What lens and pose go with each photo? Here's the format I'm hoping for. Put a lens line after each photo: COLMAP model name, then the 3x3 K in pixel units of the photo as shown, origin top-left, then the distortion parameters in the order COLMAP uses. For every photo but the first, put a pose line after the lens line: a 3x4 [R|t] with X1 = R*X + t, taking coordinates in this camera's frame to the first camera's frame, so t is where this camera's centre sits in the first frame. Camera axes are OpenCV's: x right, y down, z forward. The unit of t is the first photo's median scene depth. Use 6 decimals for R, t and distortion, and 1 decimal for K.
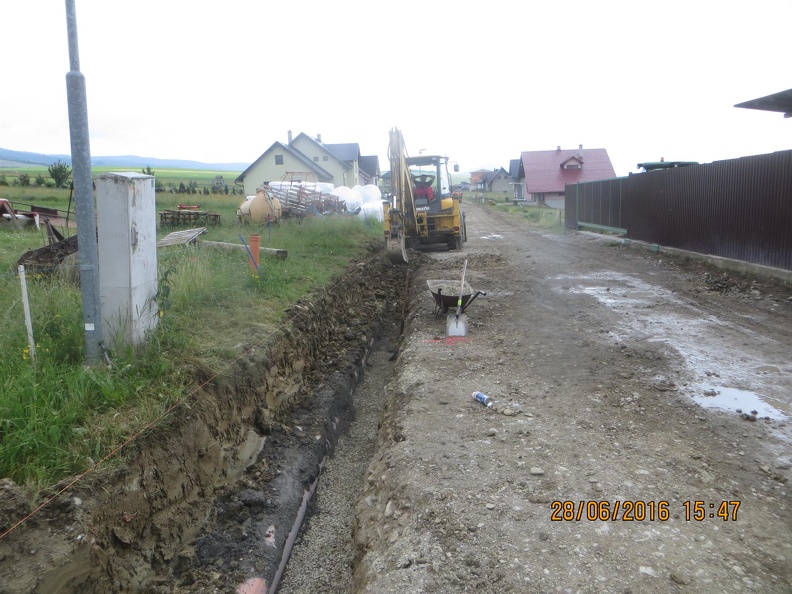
lens RADIAL K [[603.1, 0, 396.0], [0, 603.1, 297.0], [0, 0, 1]] dist [-0.008123, -0.002315]
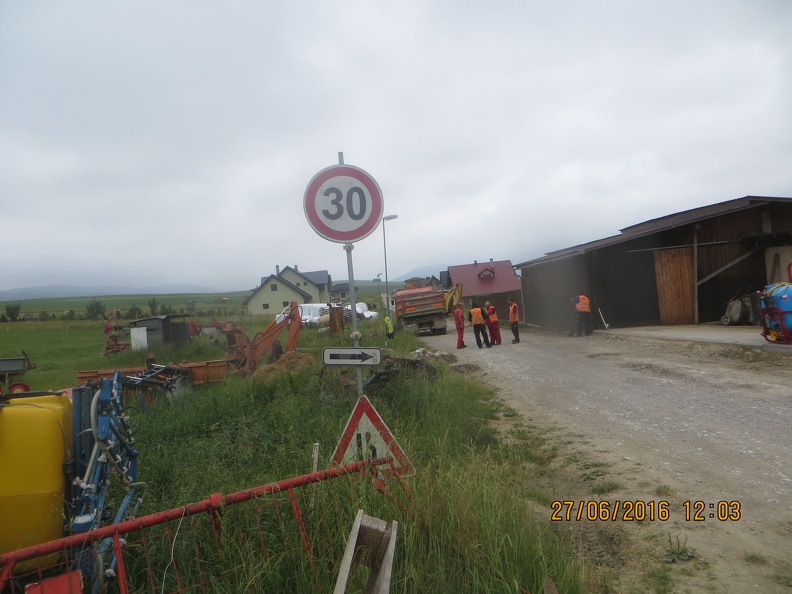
lens RADIAL K [[603.4, 0, 396.0], [0, 603.4, 297.0], [0, 0, 1]] dist [-0.110366, -0.000359]
pose [[0.991745, -0.069050, 0.108042, -0.058426], [0.087075, 0.981208, -0.172190, 0.045546], [-0.094122, 0.180176, 0.979121, -0.309591]]
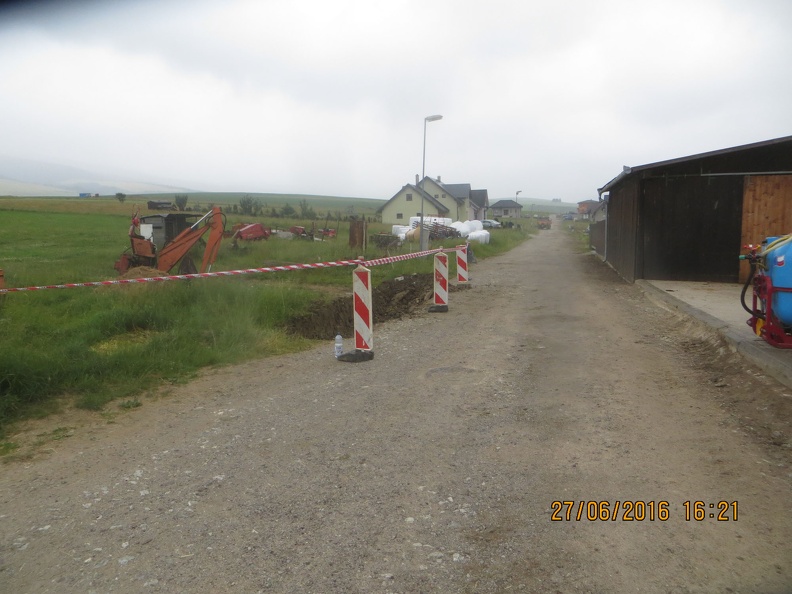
lens RADIAL K [[603.1, 0, 396.0], [0, 603.1, 297.0], [0, 0, 1]] dist [-0.008123, -0.002315]
pose [[0.983510, 0.038733, -0.176656, 0.017747], [-0.046228, 0.998188, -0.038510, 0.037814], [0.174845, 0.046041, 0.983519, -0.259380]]
